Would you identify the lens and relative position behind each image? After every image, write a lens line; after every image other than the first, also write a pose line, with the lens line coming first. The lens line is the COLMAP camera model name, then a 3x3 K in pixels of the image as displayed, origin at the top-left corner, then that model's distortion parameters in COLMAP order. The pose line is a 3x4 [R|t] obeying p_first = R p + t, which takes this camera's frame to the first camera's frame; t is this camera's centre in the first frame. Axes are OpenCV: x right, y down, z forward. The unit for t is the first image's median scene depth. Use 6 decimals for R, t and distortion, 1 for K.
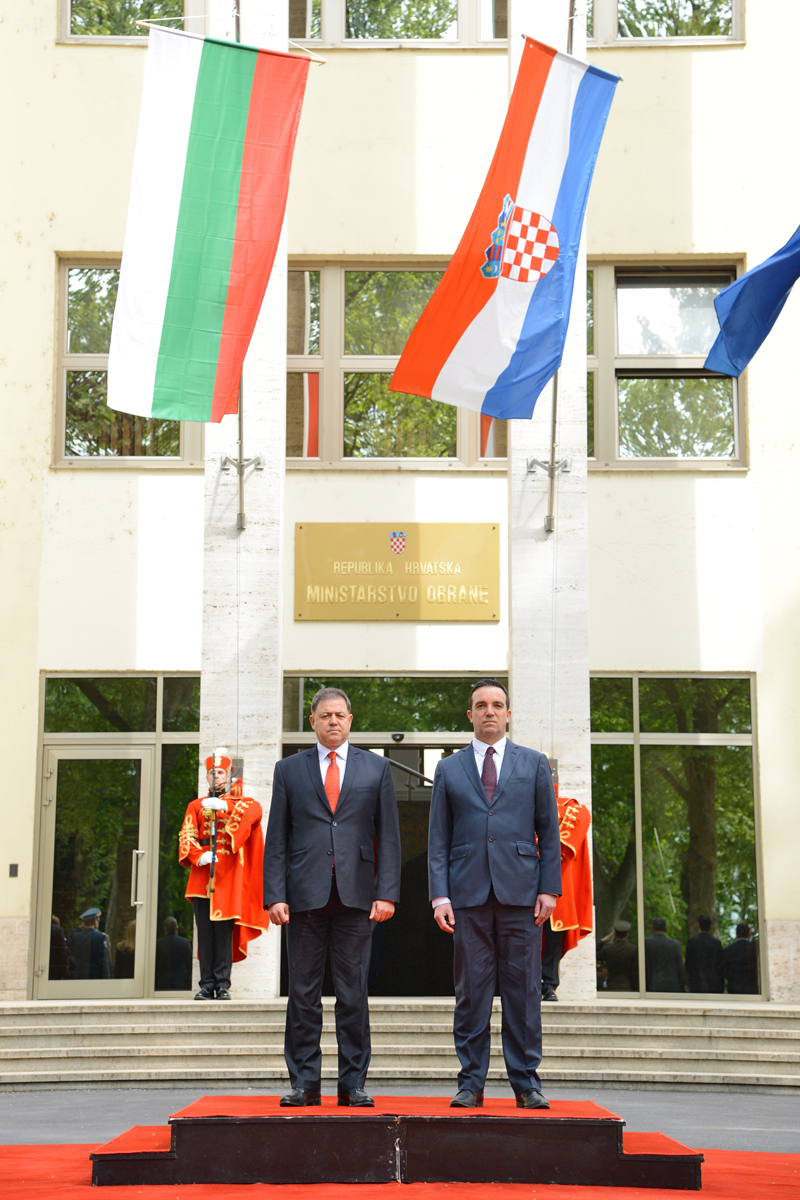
lens RADIAL K [[2334.6, 0, 402.2], [0, 2334.6, 574.8], [0, 0, 1]] dist [0.473470, 0.010540]
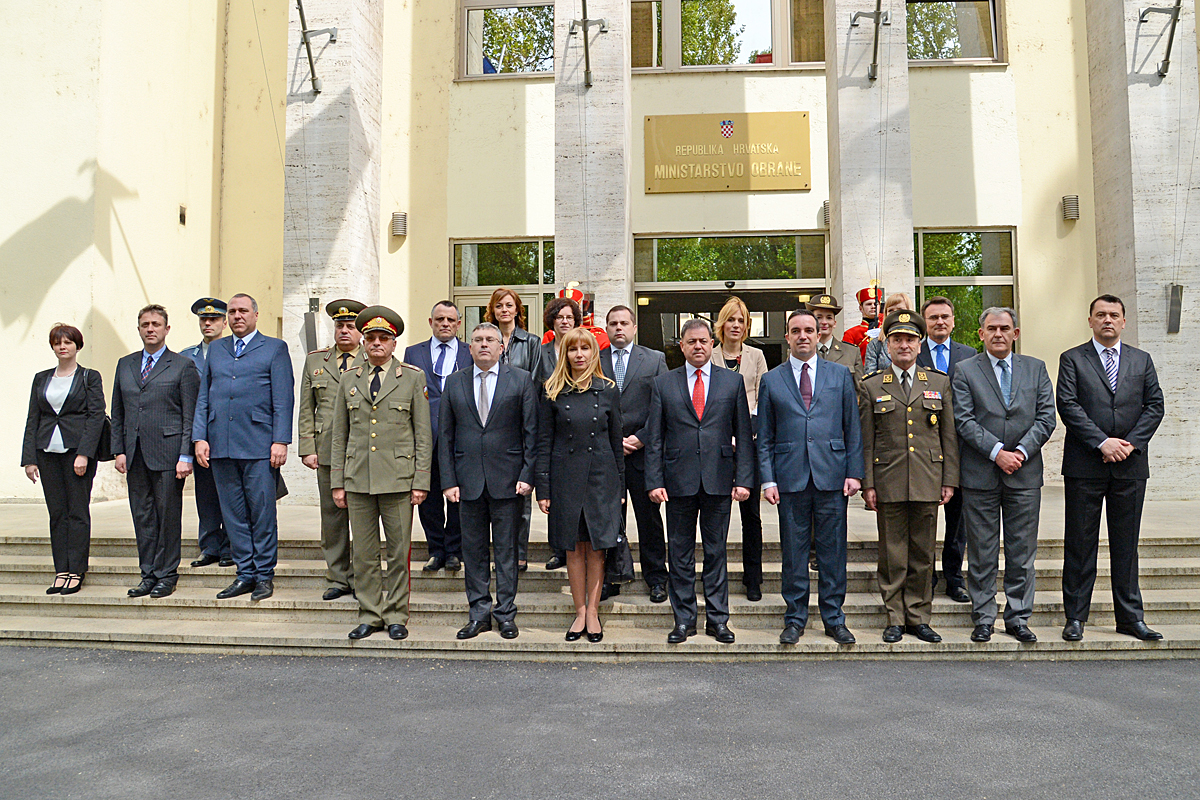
lens RADIAL K [[869.6, 0, 627.1], [0, 869.6, 396.0], [0, 0, 1]] dist [-0.005722, -0.001074]
pose [[0.995204, -0.014894, -0.096680, -0.013495], [0.028490, 0.989627, 0.140809, 0.066576], [0.093580, -0.142888, 0.985305, 0.574523]]
